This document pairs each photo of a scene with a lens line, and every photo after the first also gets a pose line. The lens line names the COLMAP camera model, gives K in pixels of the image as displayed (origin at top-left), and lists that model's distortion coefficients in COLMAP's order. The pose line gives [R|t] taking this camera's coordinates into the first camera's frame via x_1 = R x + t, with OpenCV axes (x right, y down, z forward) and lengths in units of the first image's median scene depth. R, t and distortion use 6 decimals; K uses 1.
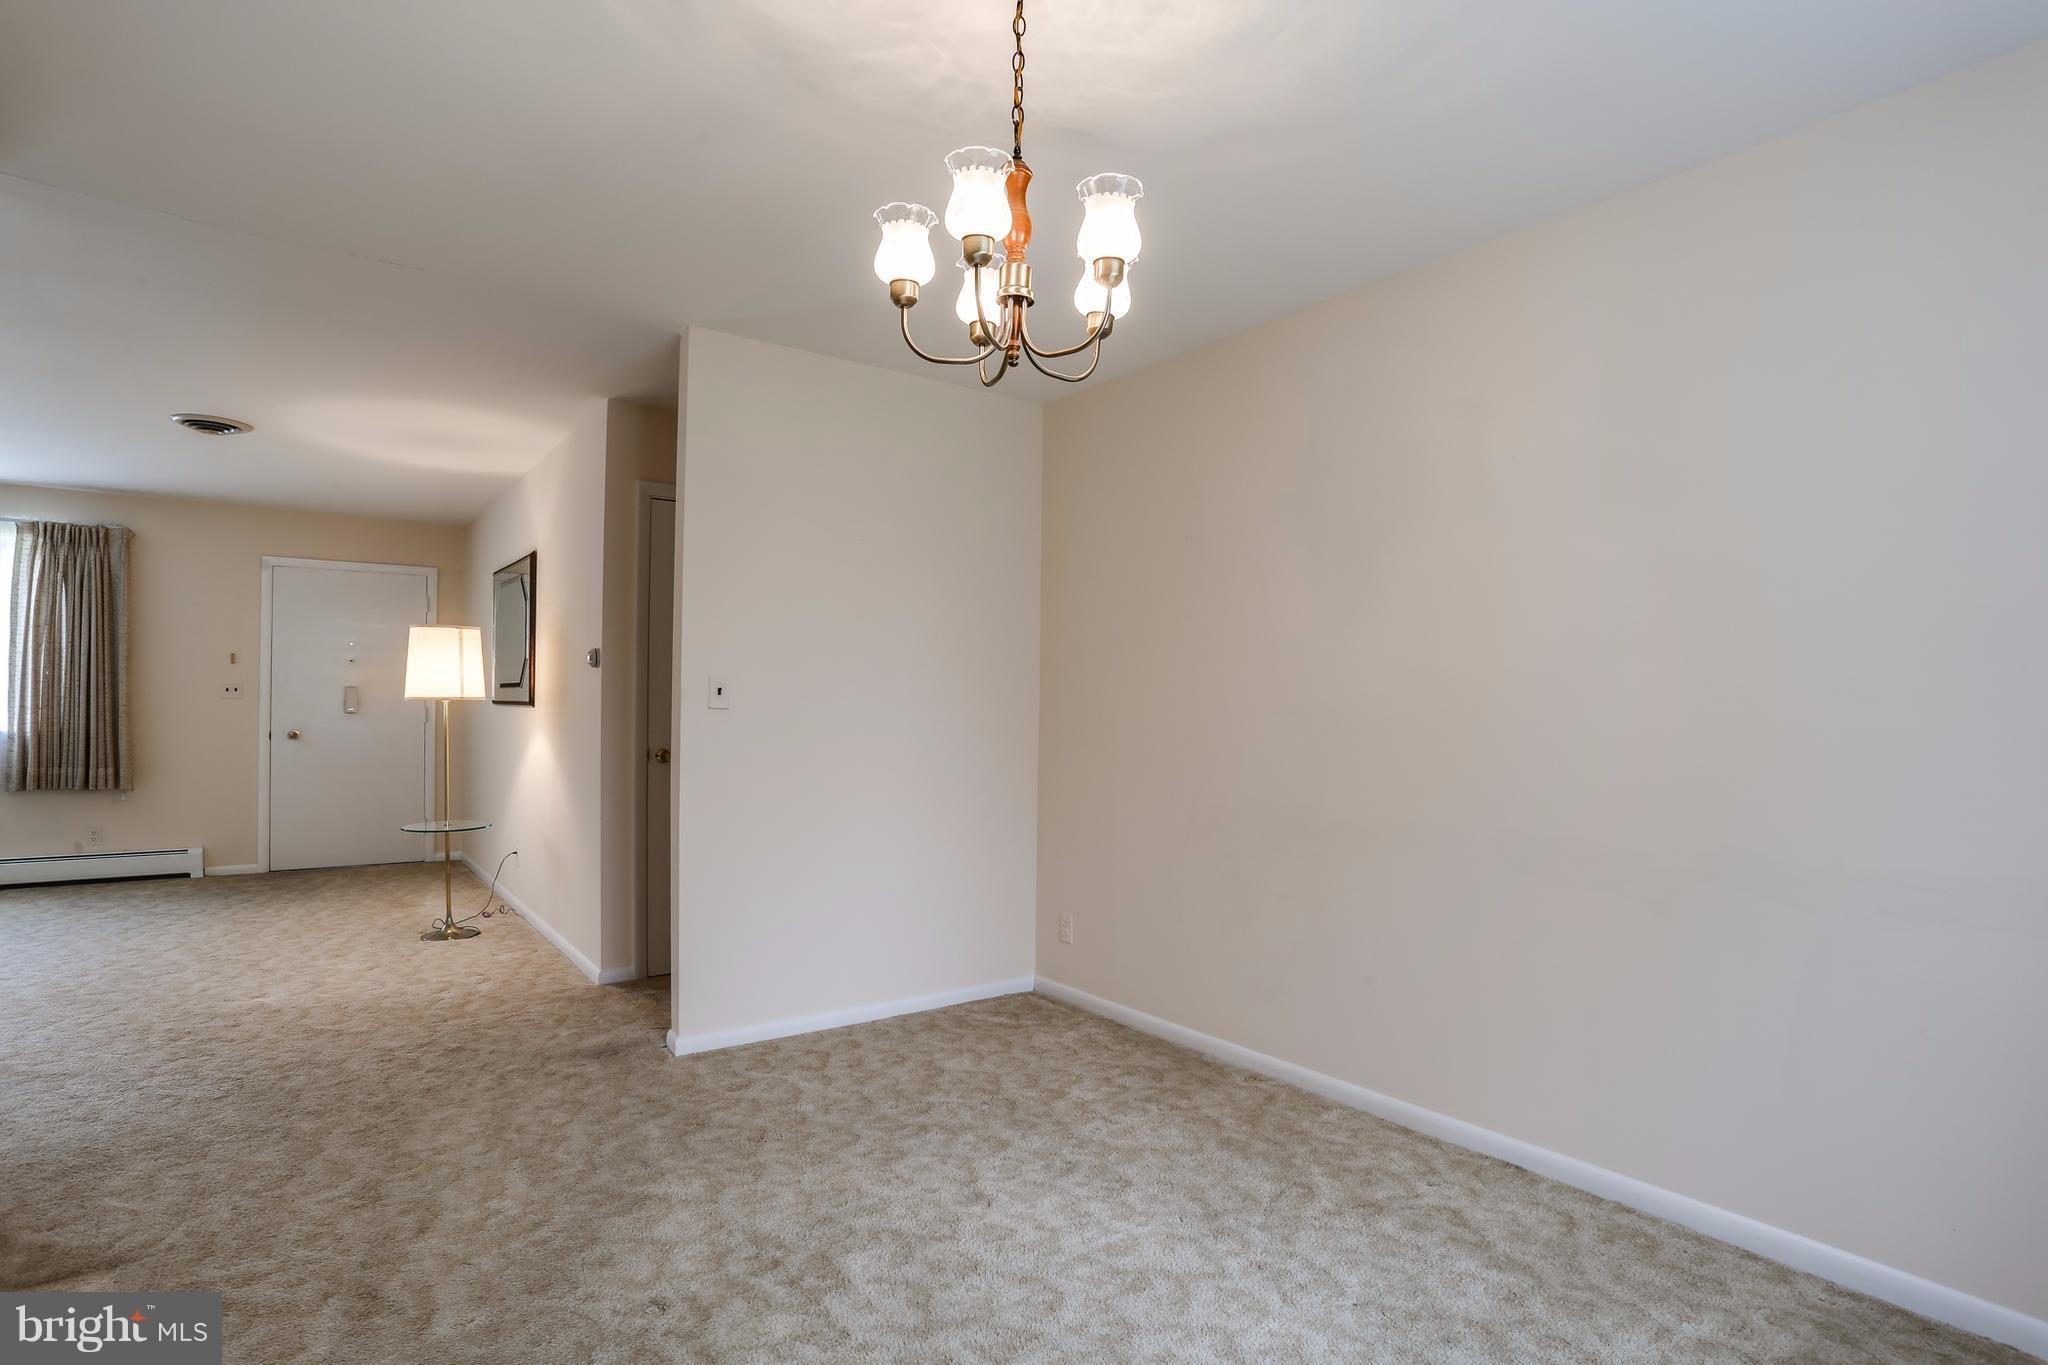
lens RADIAL K [[1014.7, 0, 1010.6], [0, 1014.7, 714.6], [0, 0, 1]] dist [-0.076310, 0.032689]
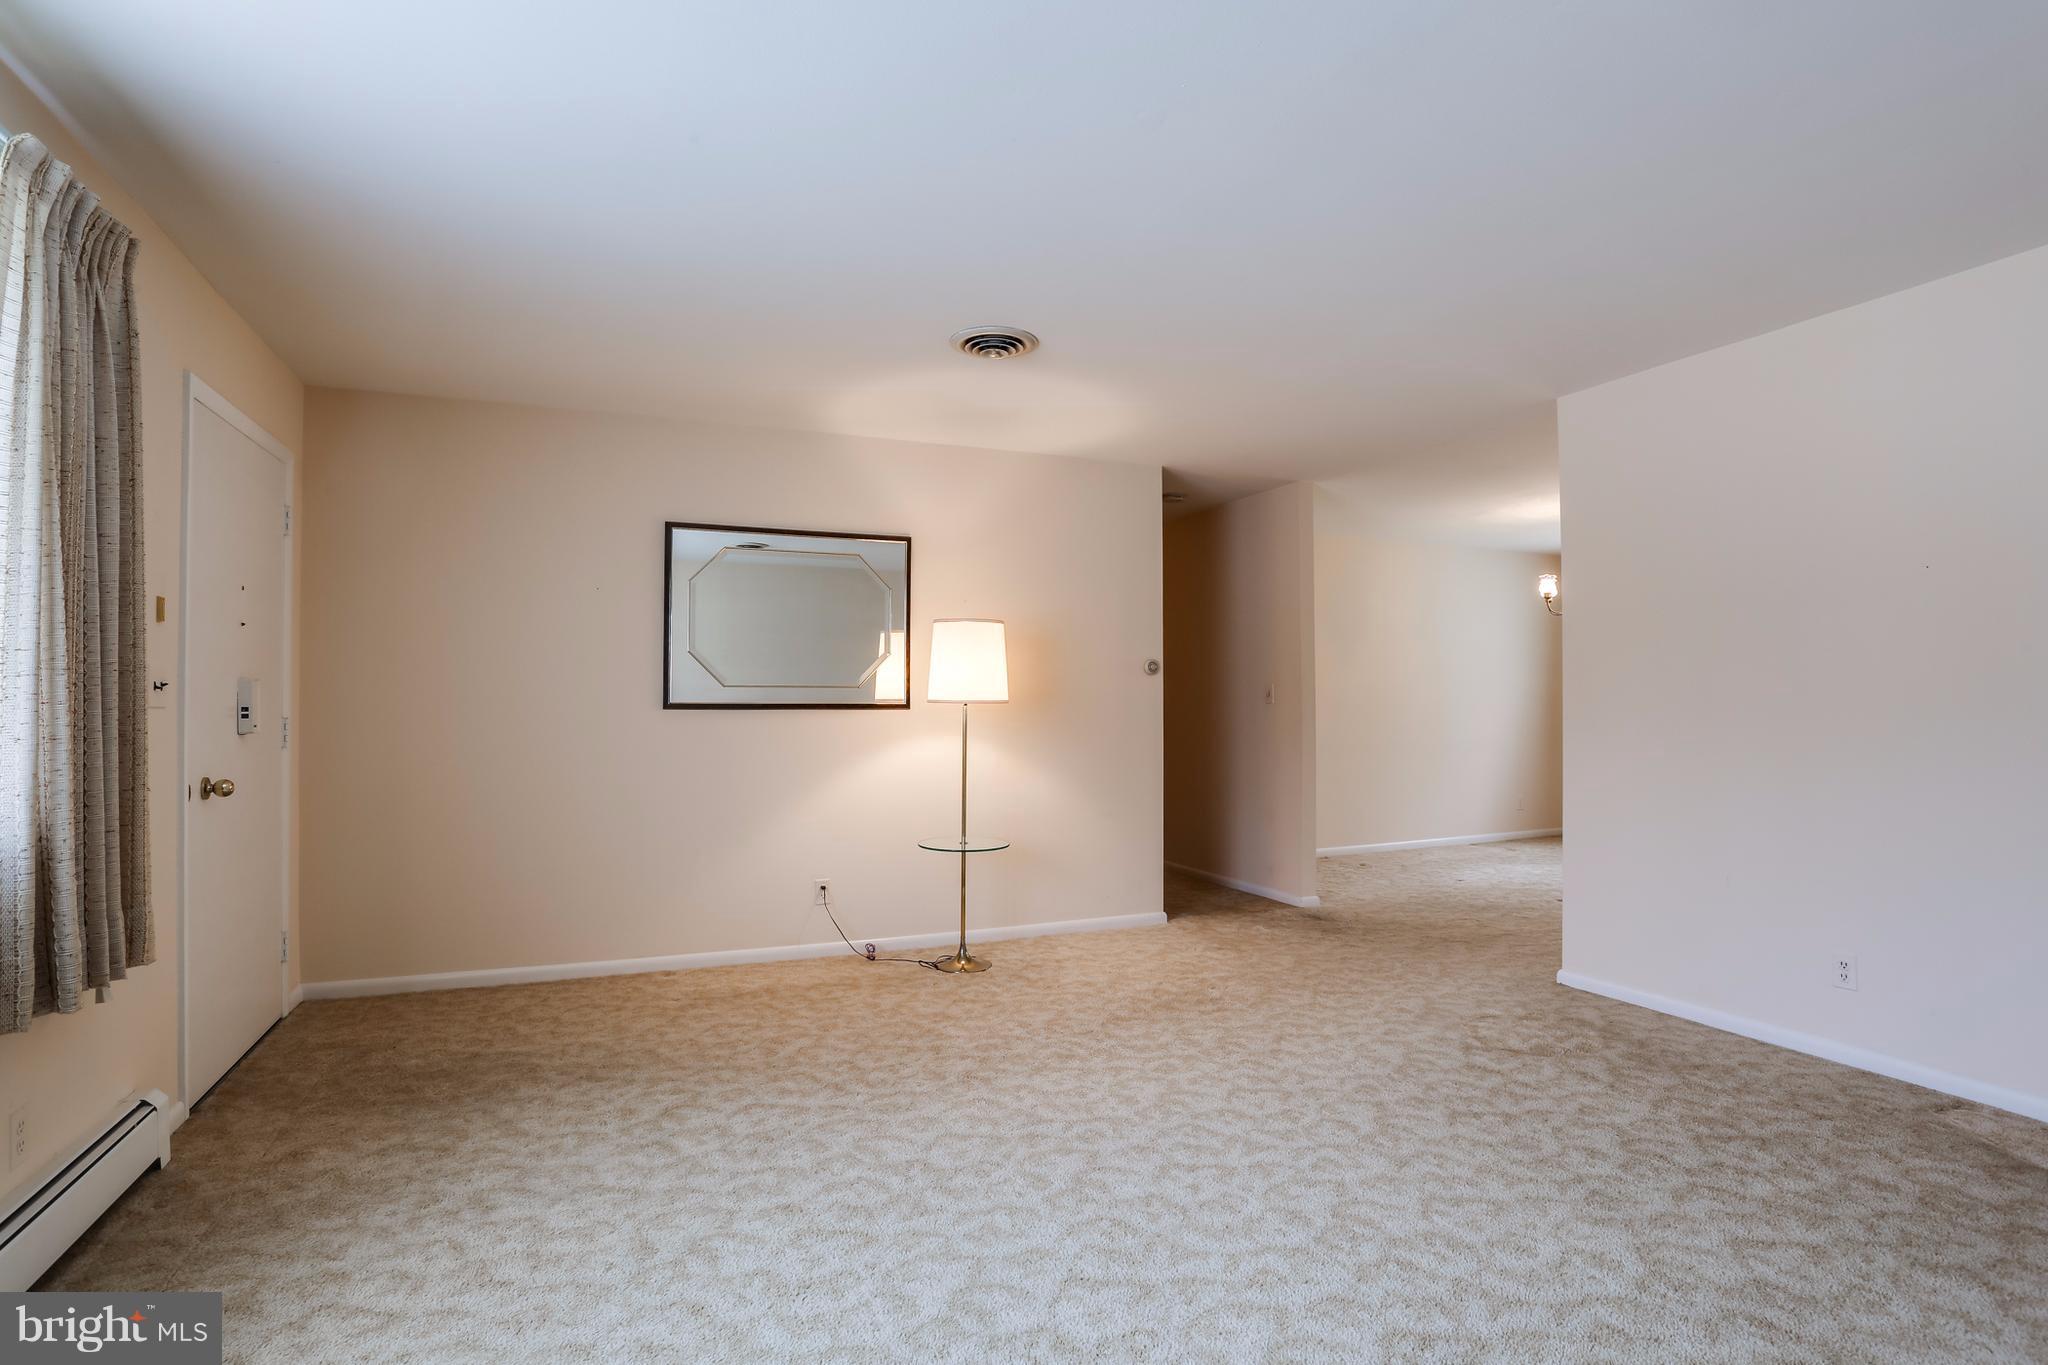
lens RADIAL K [[1013.9, 0, 1016.9], [0, 1013.9, 701.5], [0, 0, 1]] dist [-0.081116, 0.037007]
pose [[0.236404, -0.014208, 0.971551, -1.710886], [0.009347, 0.999880, 0.012348, -0.031683], [-0.971610, 0.006162, 0.236508, 0.870480]]
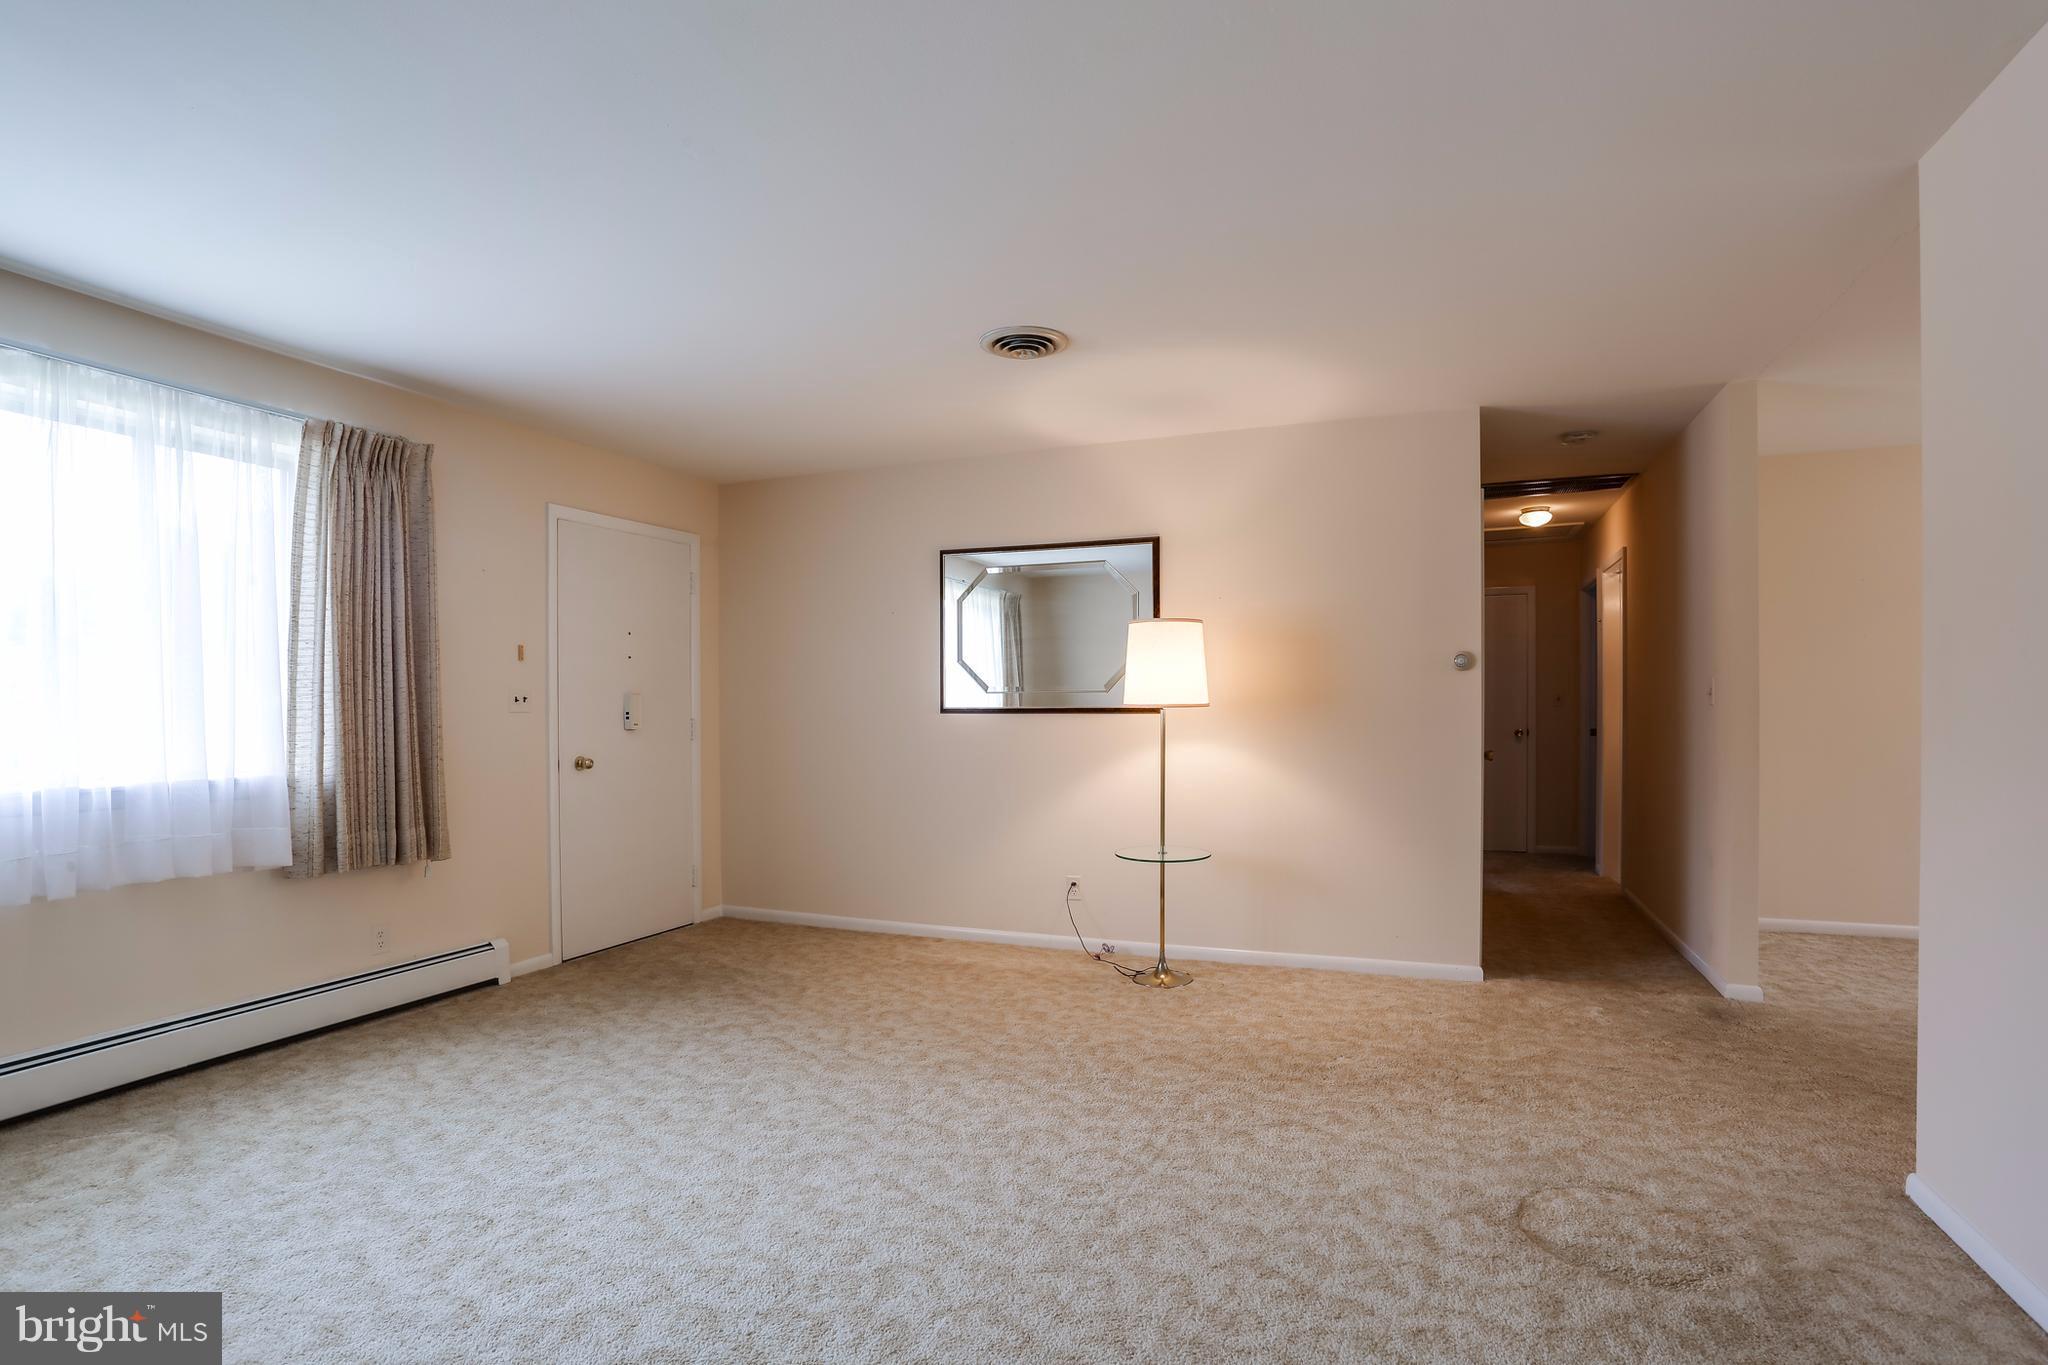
lens RADIAL K [[1013.9, 0, 1016.9], [0, 1013.9, 701.5], [0, 0, 1]] dist [-0.081116, 0.037007]
pose [[0.852776, -0.015484, 0.522048, -1.343070], [0.020612, 0.999779, -0.004016, -0.021963], [-0.521870, 0.014185, 0.852907, 0.371320]]
